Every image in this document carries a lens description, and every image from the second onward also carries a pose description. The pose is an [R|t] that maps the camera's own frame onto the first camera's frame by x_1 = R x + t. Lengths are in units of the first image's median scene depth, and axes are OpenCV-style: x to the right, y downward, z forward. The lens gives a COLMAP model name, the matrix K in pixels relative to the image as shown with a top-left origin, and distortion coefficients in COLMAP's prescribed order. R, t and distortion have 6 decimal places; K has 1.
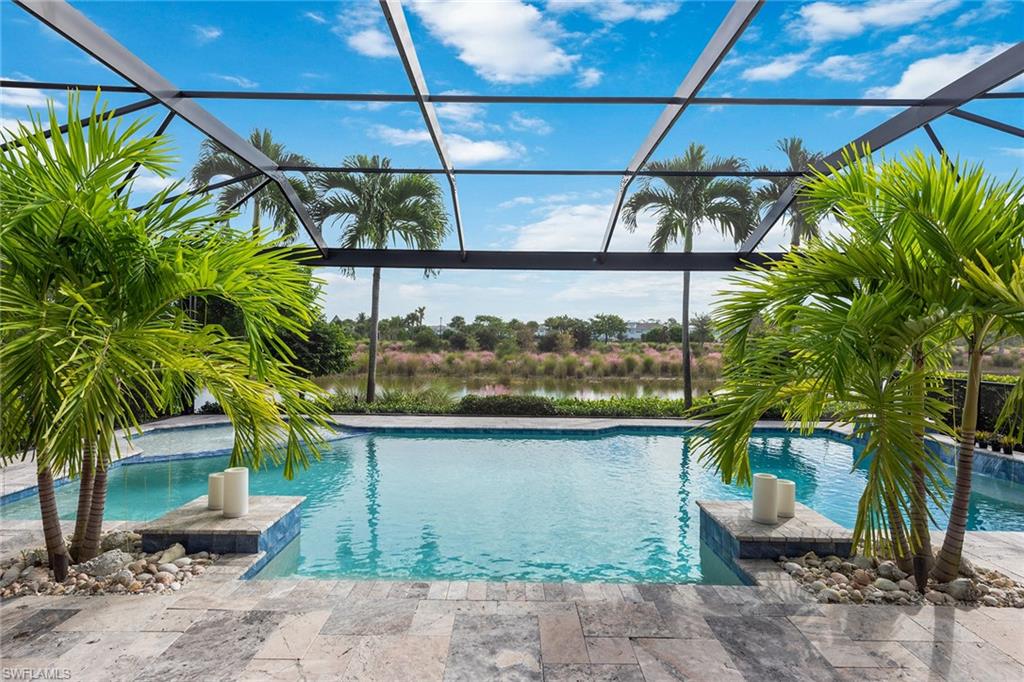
lens RADIAL K [[565.6, 0, 515.7], [0, 565.6, 348.1], [0, 0, 1]] dist [0.013893, -0.002912]
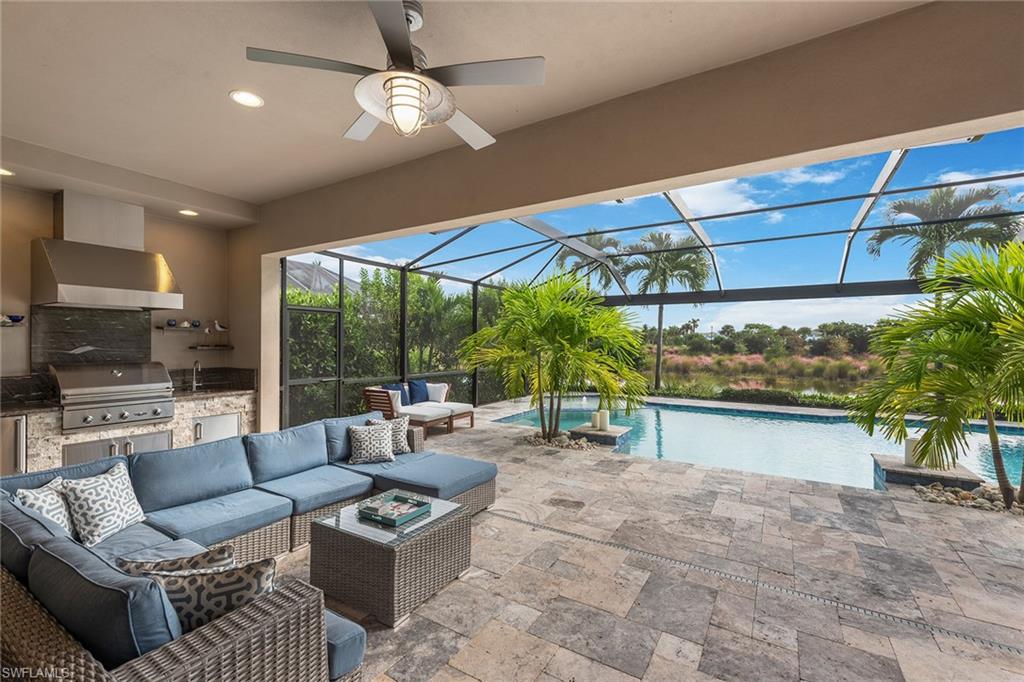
lens RADIAL K [[431.5, 0, 504.0], [0, 431.5, 338.4], [0, 0, 1]] dist [0.013444, -0.004725]
pose [[0.835944, -0.013965, -0.548637, 0.020368], [-0.002146, 0.999585, -0.028714, -0.004060], [0.548810, 0.025181, 0.835568, -0.104914]]
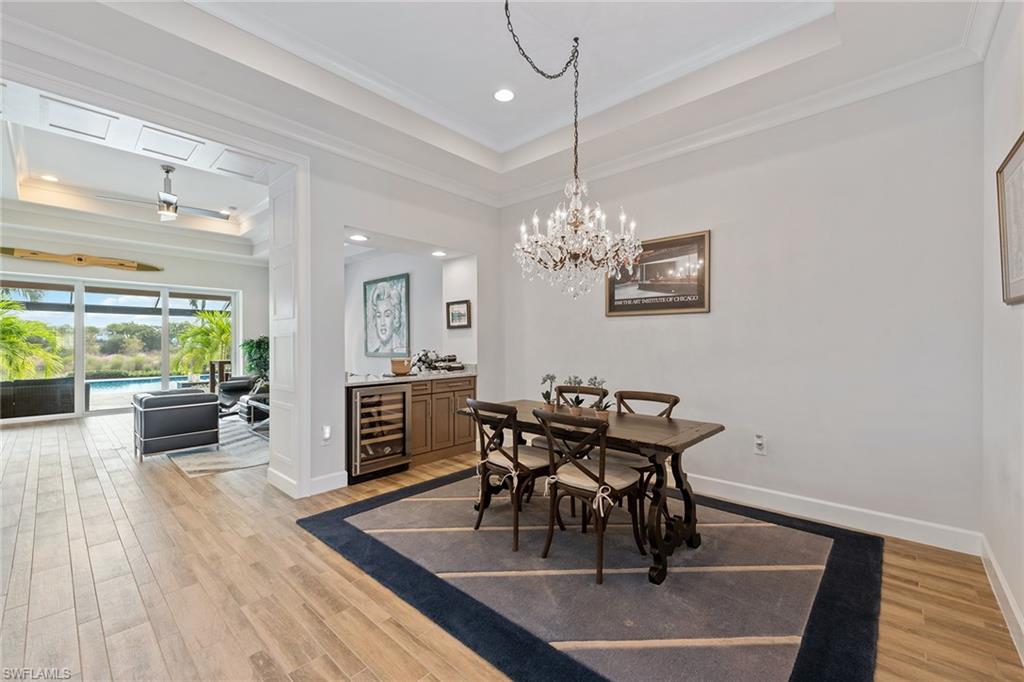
lens RADIAL K [[412.4, 0, 501.4], [0, 412.4, 344.0], [0, 0, 1]] dist [0.010008, -0.001671]
pose [[0.685953, -0.015846, 0.727473, -0.044905], [0.021451, 0.999769, 0.001551, 0.005153], [-0.727329, 0.014541, 0.686135, -0.484125]]
